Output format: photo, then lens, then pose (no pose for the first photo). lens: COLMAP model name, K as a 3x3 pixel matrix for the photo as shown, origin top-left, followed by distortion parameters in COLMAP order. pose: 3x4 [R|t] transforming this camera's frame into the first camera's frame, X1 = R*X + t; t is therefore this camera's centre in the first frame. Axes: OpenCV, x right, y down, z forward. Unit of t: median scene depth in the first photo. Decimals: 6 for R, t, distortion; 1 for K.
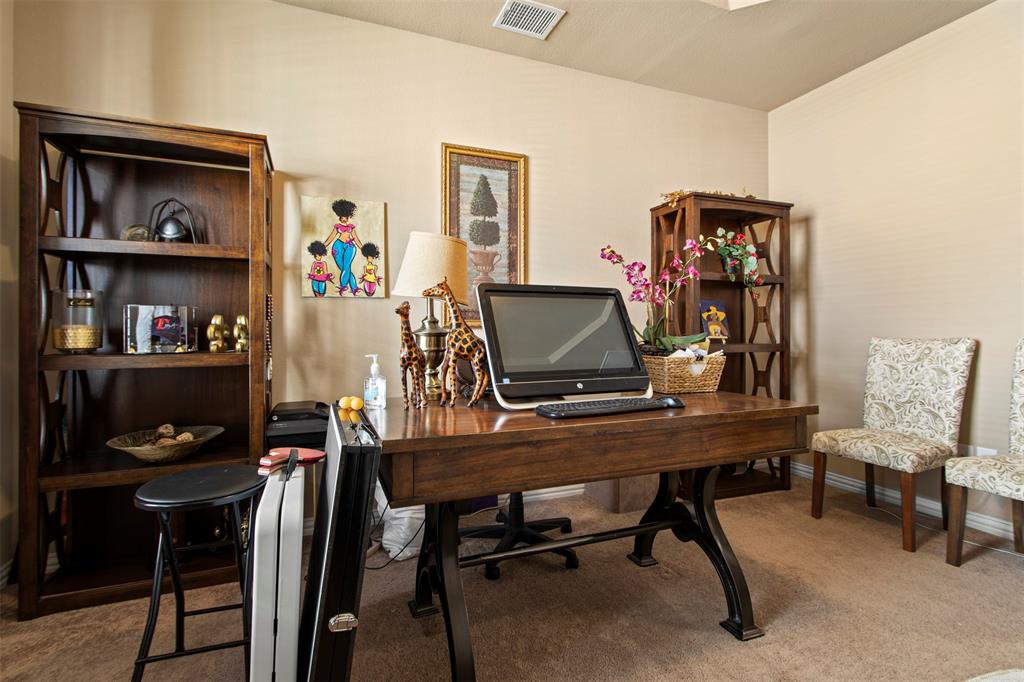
lens RADIAL K [[472.6, 0, 509.8], [0, 472.6, 330.2], [0, 0, 1]] dist [0.001070, 0.000371]
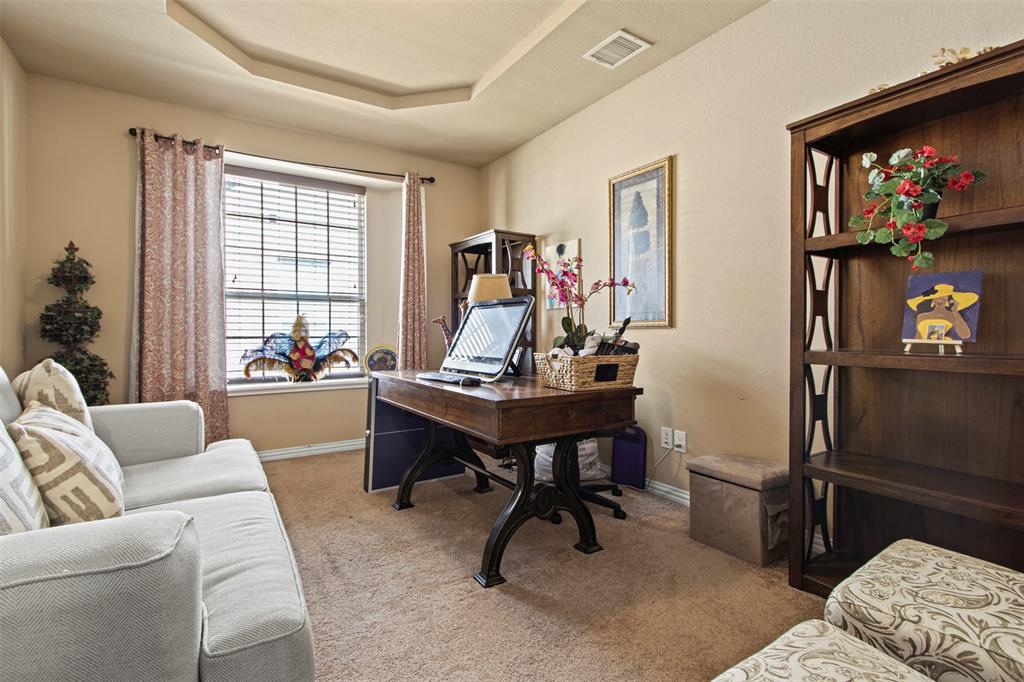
lens RADIAL K [[472.6, 0, 509.8], [0, 472.6, 330.2], [0, 0, 1]] dist [0.001070, 0.000371]
pose [[0.204833, -0.002105, -0.978795, 0.975742], [0.000950, 0.999998, -0.001952, 0.002899], [0.978796, -0.000530, 0.204835, 0.472052]]
